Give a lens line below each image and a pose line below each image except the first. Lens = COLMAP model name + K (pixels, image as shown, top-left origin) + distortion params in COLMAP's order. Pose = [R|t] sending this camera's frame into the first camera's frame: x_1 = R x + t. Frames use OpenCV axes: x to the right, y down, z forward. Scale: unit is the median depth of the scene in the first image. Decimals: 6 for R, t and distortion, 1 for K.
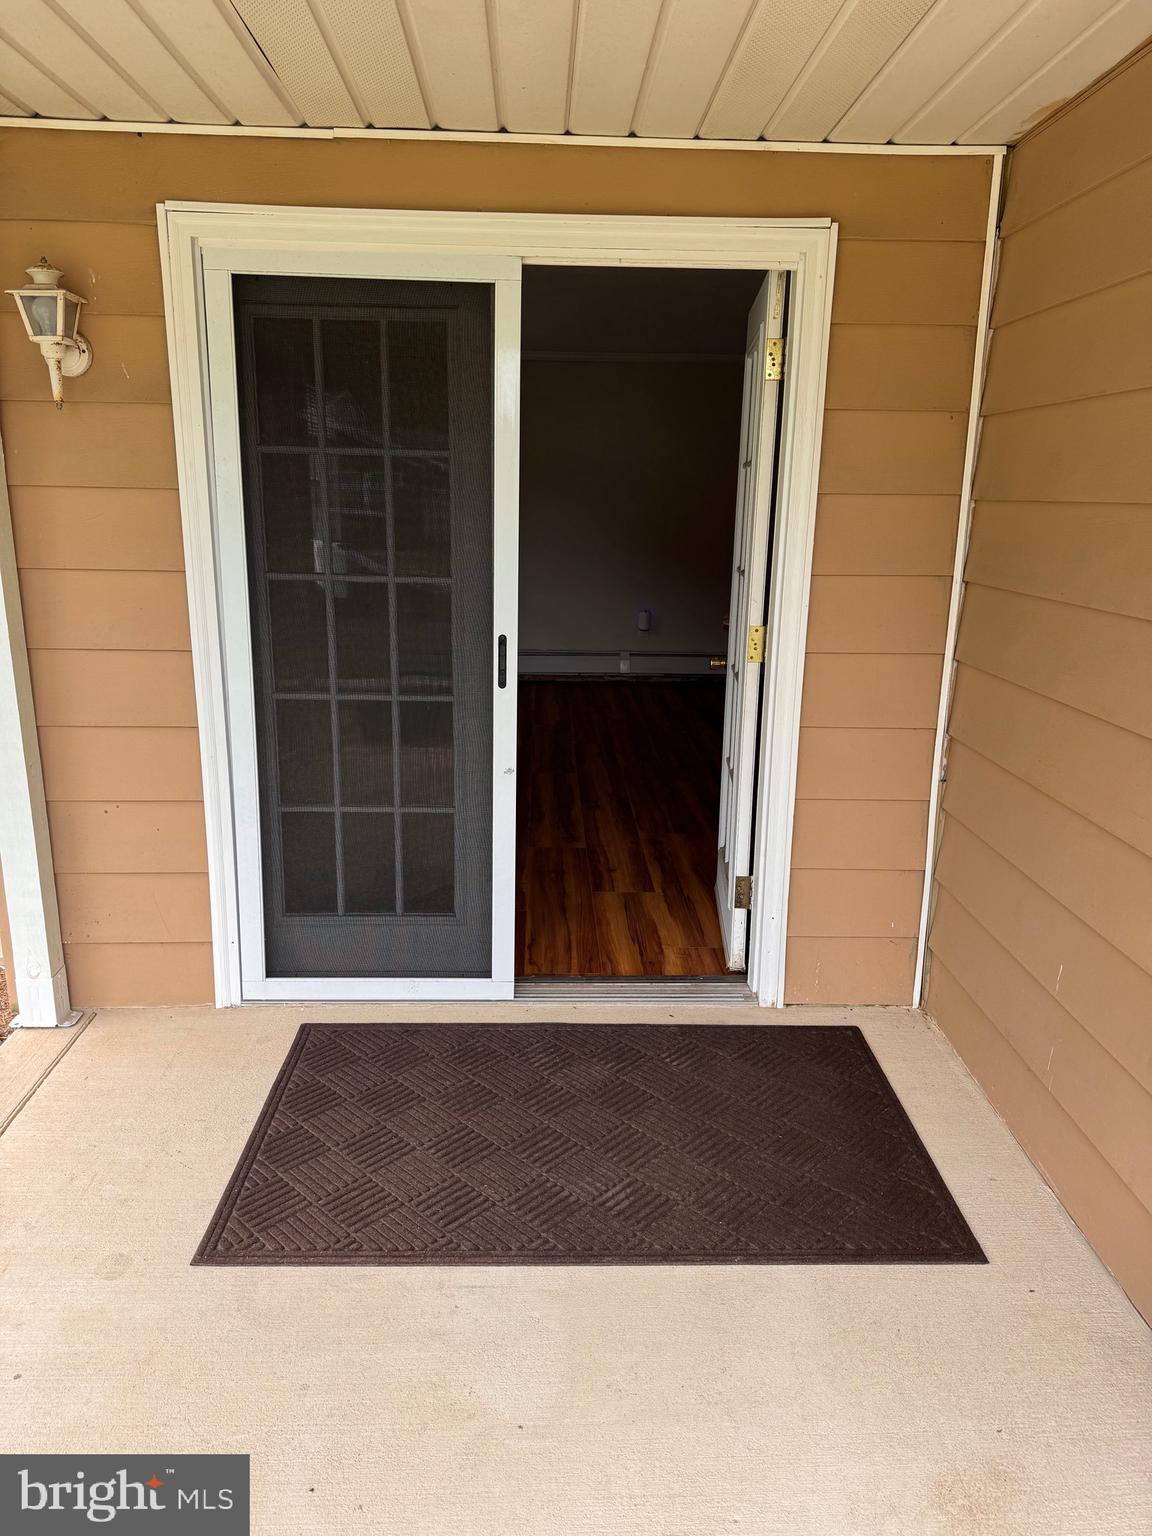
lens RADIAL K [[1076.4, 0, 570.8], [0, 1076.4, 764.8], [0, 0, 1]] dist [0.098601, -0.144396]
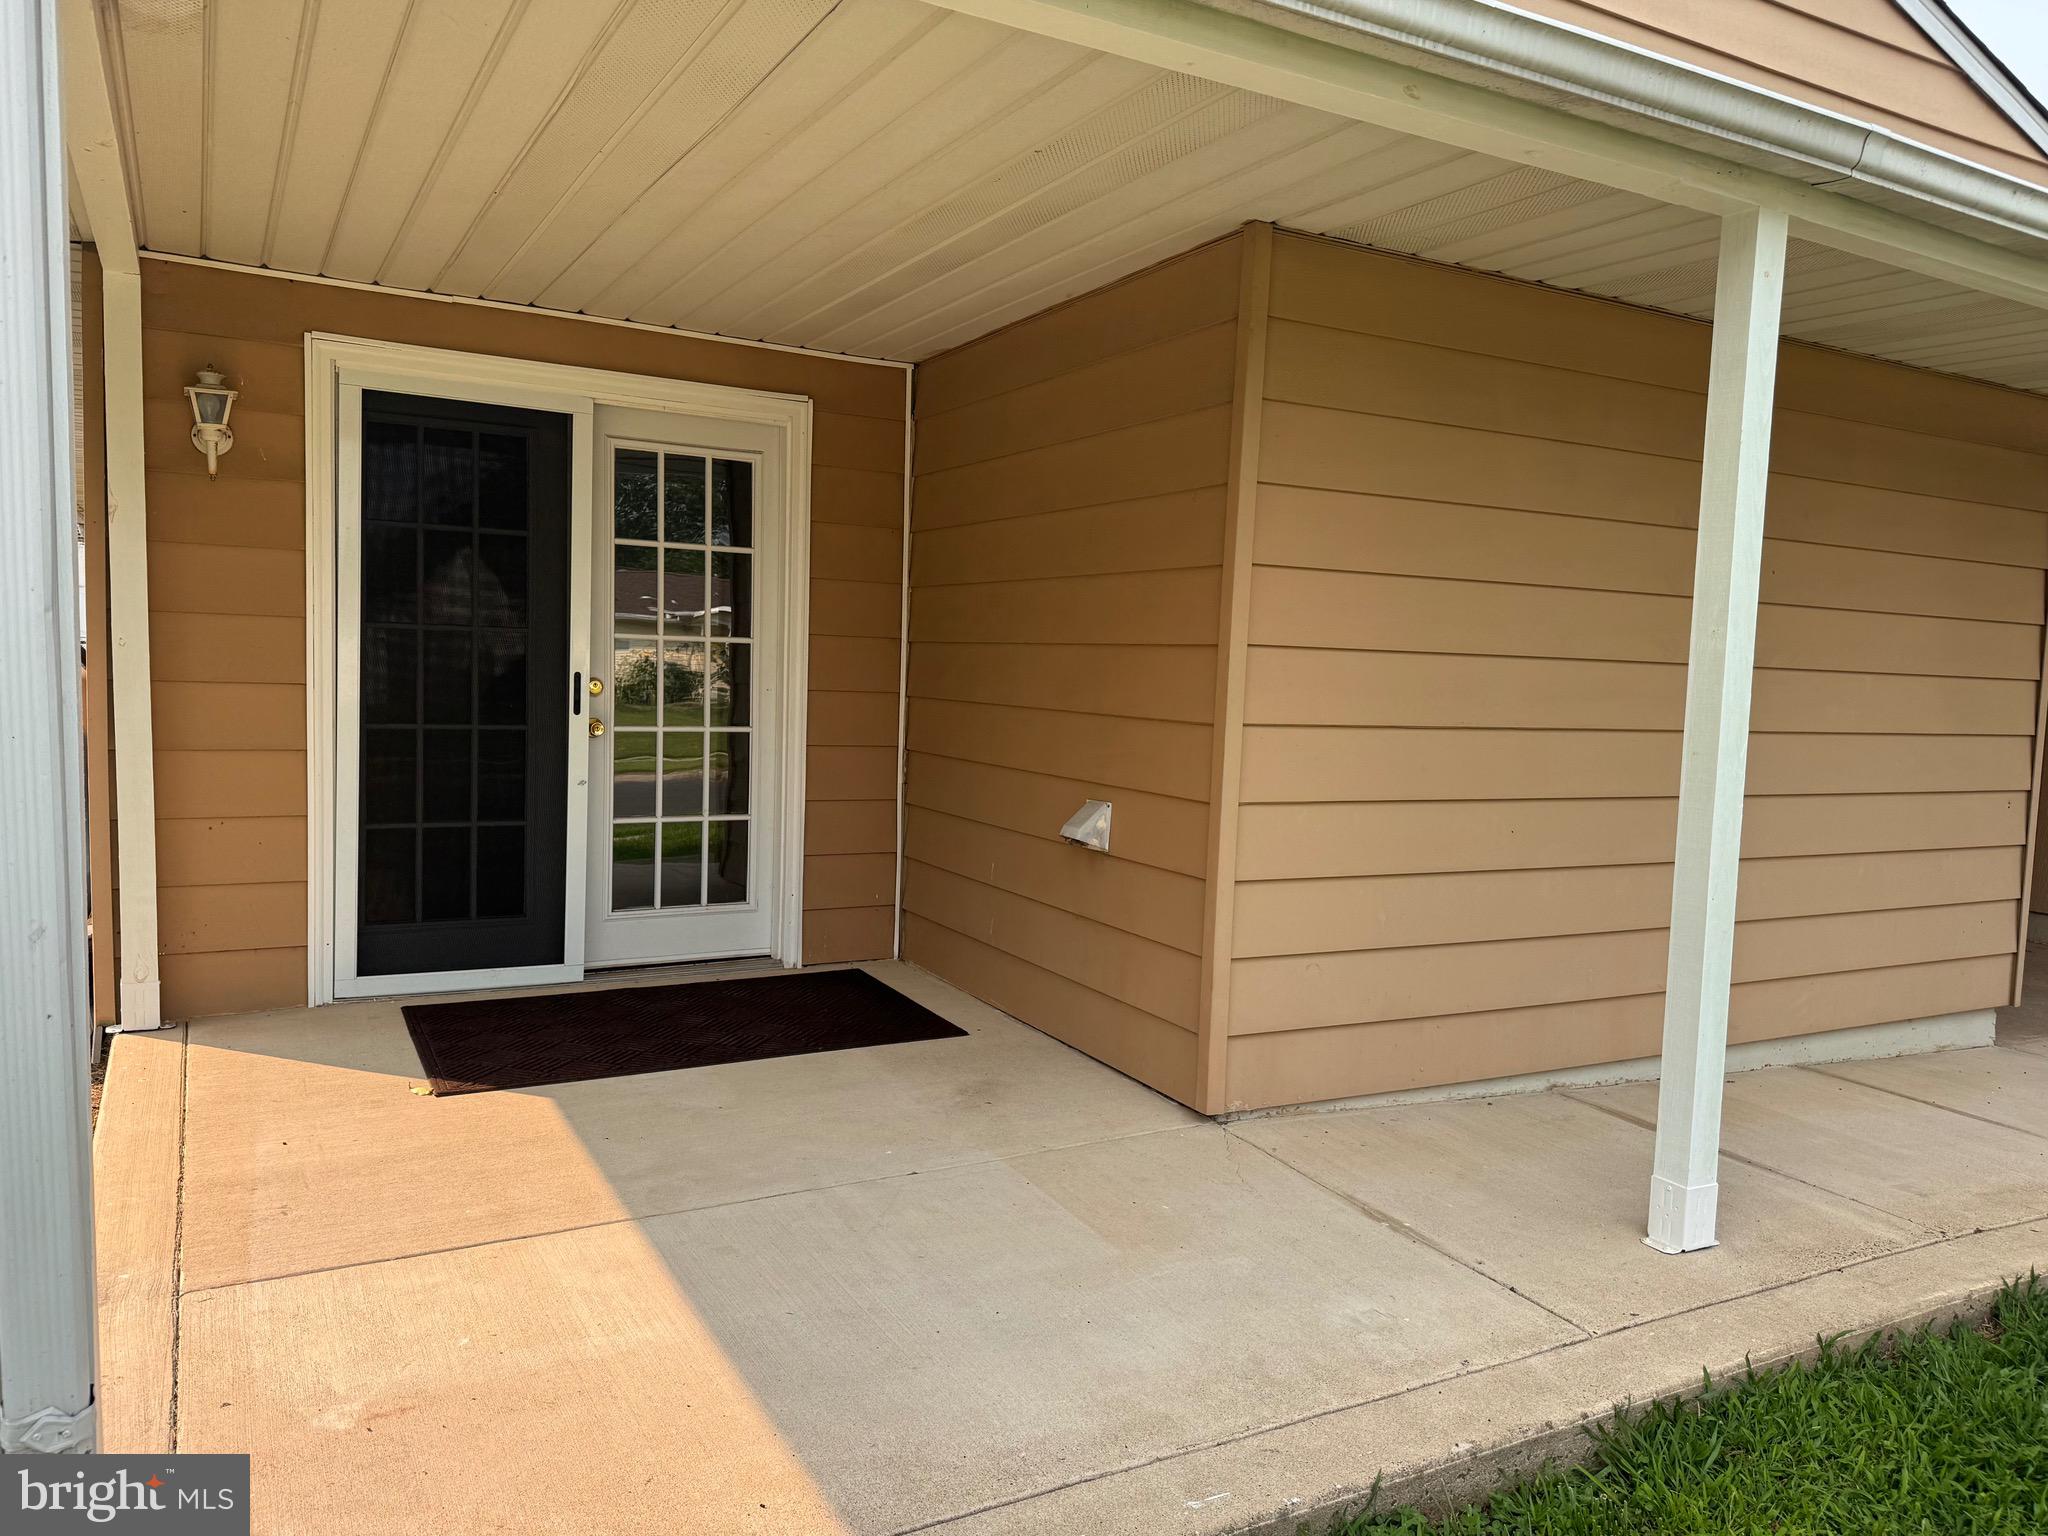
lens RADIAL K [[1422.8, 0, 1024.0], [0, 1422.8, 768.0], [0, 0, 1]] dist [0.122124, -0.194618]
pose [[0.888043, -0.022217, 0.459223, -0.408173], [0.093547, 0.986669, -0.133166, 0.287435], [-0.450142, 0.161217, 0.878283, -0.766343]]
